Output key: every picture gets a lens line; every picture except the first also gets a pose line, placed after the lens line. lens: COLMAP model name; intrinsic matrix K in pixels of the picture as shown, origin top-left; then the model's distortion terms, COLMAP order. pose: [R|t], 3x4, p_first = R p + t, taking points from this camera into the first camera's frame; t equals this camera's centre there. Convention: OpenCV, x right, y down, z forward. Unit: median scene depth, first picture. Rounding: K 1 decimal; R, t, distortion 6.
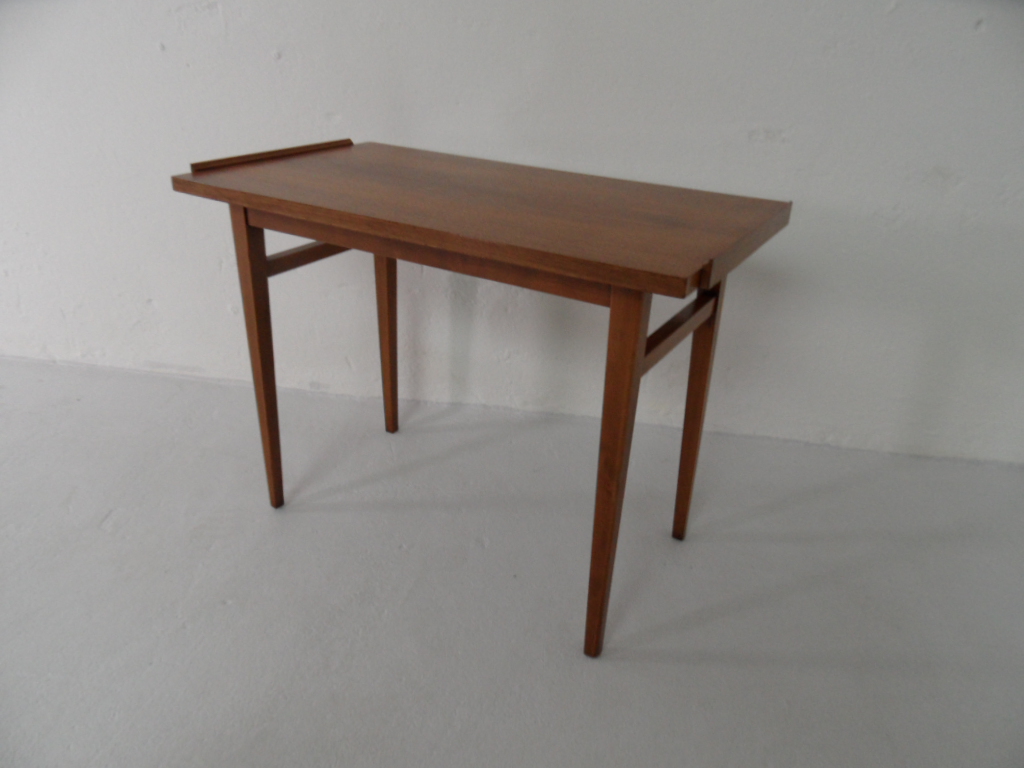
lens RADIAL K [[763.0, 0, 515.6], [0, 763.0, 387.7], [0, 0, 1]] dist [-0.041585, 0.036356]
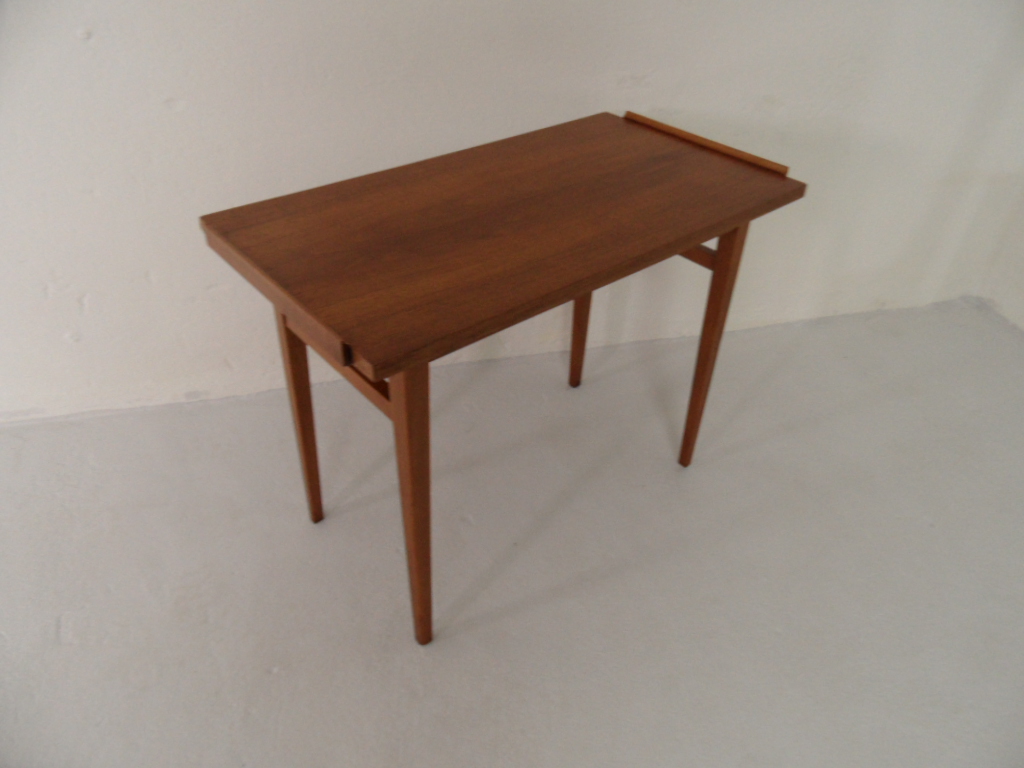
lens RADIAL K [[763.0, 0, 519.9], [0, 763.0, 383.4], [0, 0, 1]] dist [-0.041585, 0.036356]
pose [[0.899028, -0.251089, 0.358751, -0.287783], [0.171087, 0.955564, 0.240054, -0.205196], [-0.403084, -0.154438, 0.902038, 0.040259]]
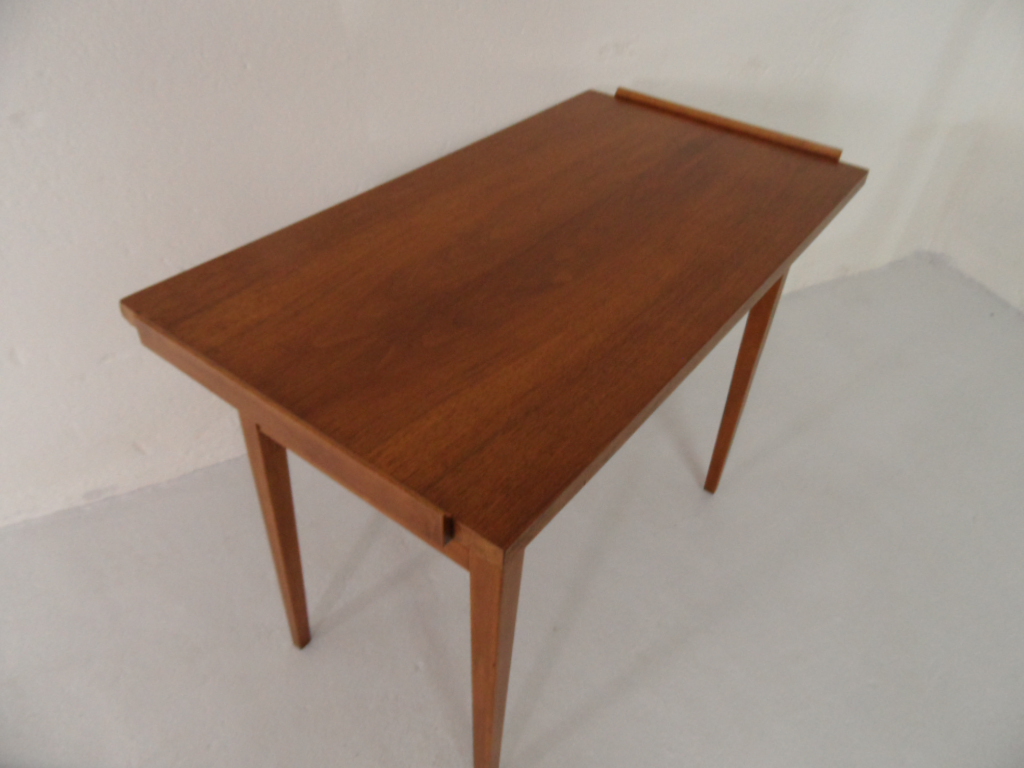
lens RADIAL K [[763.0, 0, 521.8], [0, 763.0, 379.9], [0, 0, 1]] dist [-0.041585, 0.036356]
pose [[0.783209, -0.375900, 0.495260, -0.320286], [0.232243, 0.915761, 0.327787, -0.287436], [-0.576755, -0.141705, 0.804533, 0.295118]]
